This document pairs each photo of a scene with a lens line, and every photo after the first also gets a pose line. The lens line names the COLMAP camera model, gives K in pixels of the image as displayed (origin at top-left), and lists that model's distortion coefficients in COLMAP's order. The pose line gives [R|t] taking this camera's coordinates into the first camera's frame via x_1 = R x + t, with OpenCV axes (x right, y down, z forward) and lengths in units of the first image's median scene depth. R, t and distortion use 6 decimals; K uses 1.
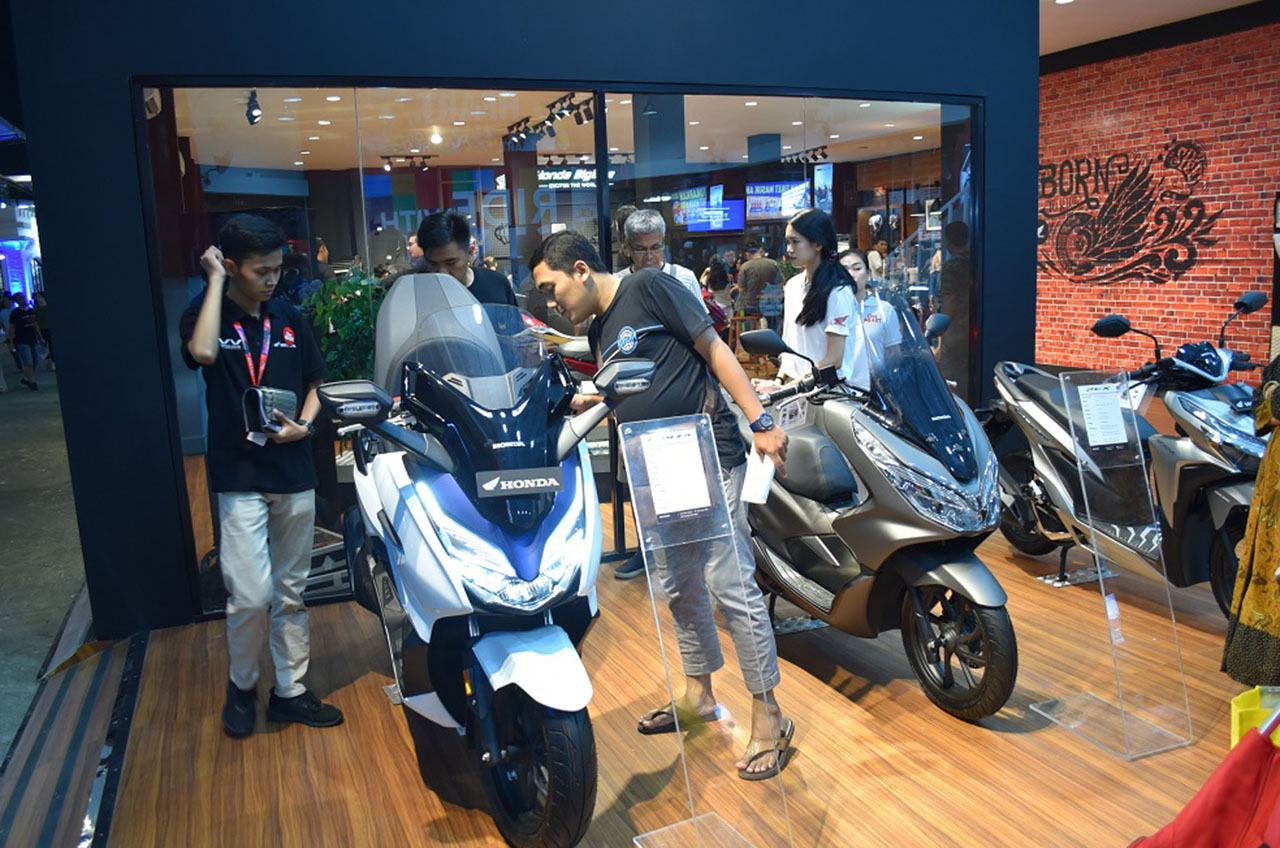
lens RADIAL K [[1001.0, 0, 640.0], [0, 1001.0, 424.0], [0, 0, 1]] dist [-0.002337, -0.003797]
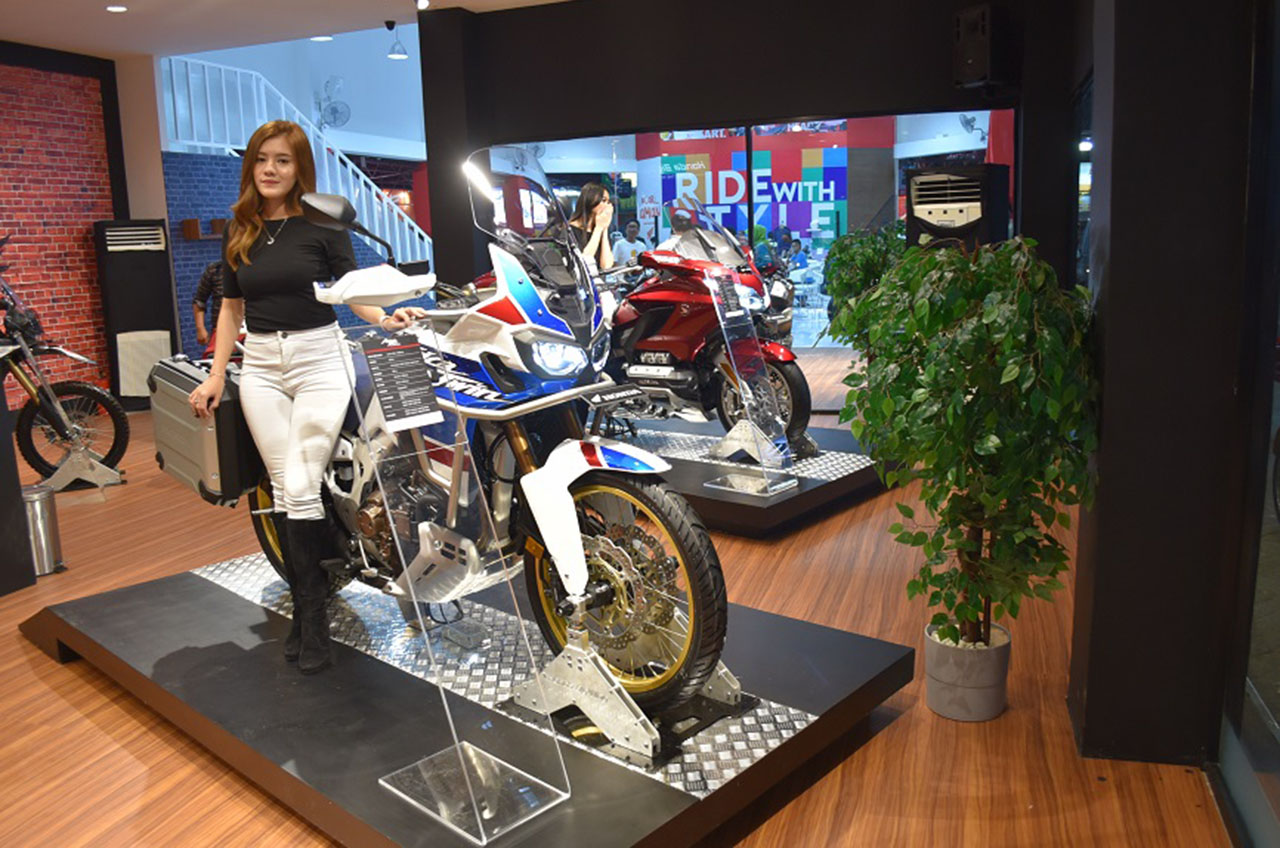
lens RADIAL K [[1001.0, 0, 640.0], [0, 1001.0, 424.0], [0, 0, 1]] dist [-0.002337, -0.003797]
pose [[-0.744770, -0.064322, 0.664215, -0.594277], [0.176436, 0.940944, 0.288954, -0.220678], [-0.643575, 0.332396, -0.689438, 1.388974]]
